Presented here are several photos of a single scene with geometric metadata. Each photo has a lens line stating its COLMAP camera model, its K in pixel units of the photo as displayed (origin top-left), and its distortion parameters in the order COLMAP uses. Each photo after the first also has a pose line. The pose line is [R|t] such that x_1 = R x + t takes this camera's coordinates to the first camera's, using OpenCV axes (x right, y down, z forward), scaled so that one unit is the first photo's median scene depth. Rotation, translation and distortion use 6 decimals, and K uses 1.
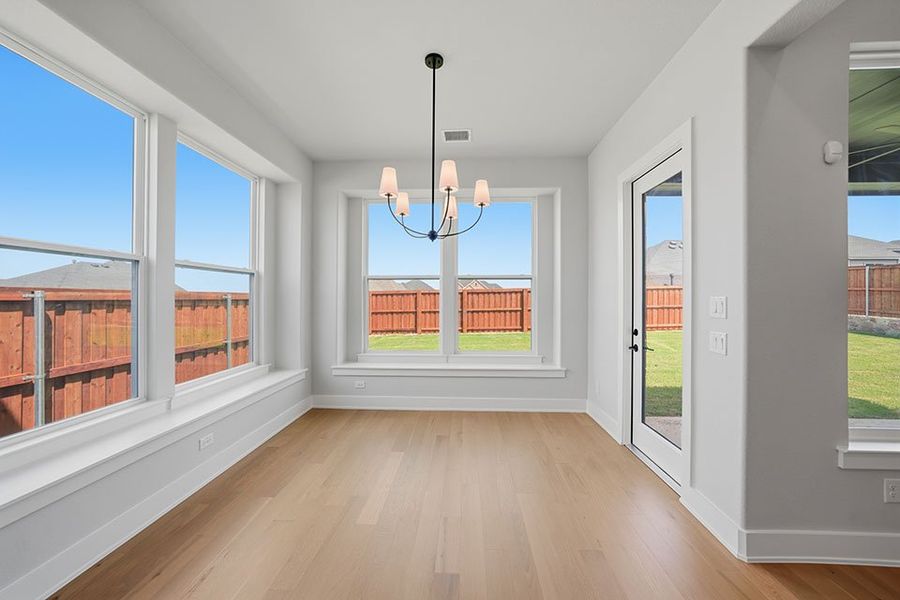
lens RADIAL K [[311.9, 0, 455.9], [0, 311.9, 300.0], [0, 0, 1]] dist [-0.016955, 0.001984]
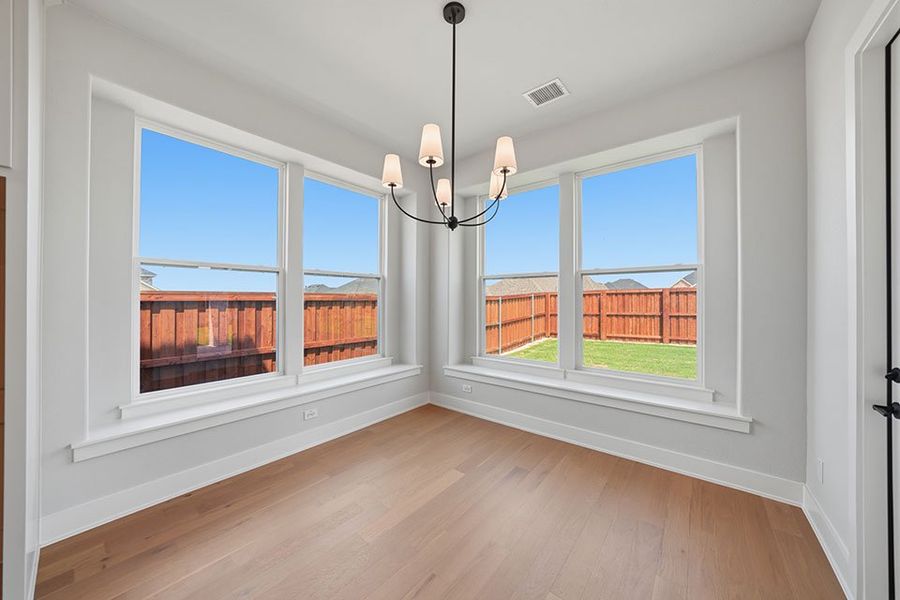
lens RADIAL K [[311.9, 0, 469.9], [0, 311.9, 301.0], [0, 0, 1]] dist [-0.016955, 0.001984]
pose [[0.805903, 0.003408, -0.592038, 0.272615], [-0.003262, 0.999994, 0.001316, -0.002340], [0.592039, 0.000870, 0.805909, 0.220530]]
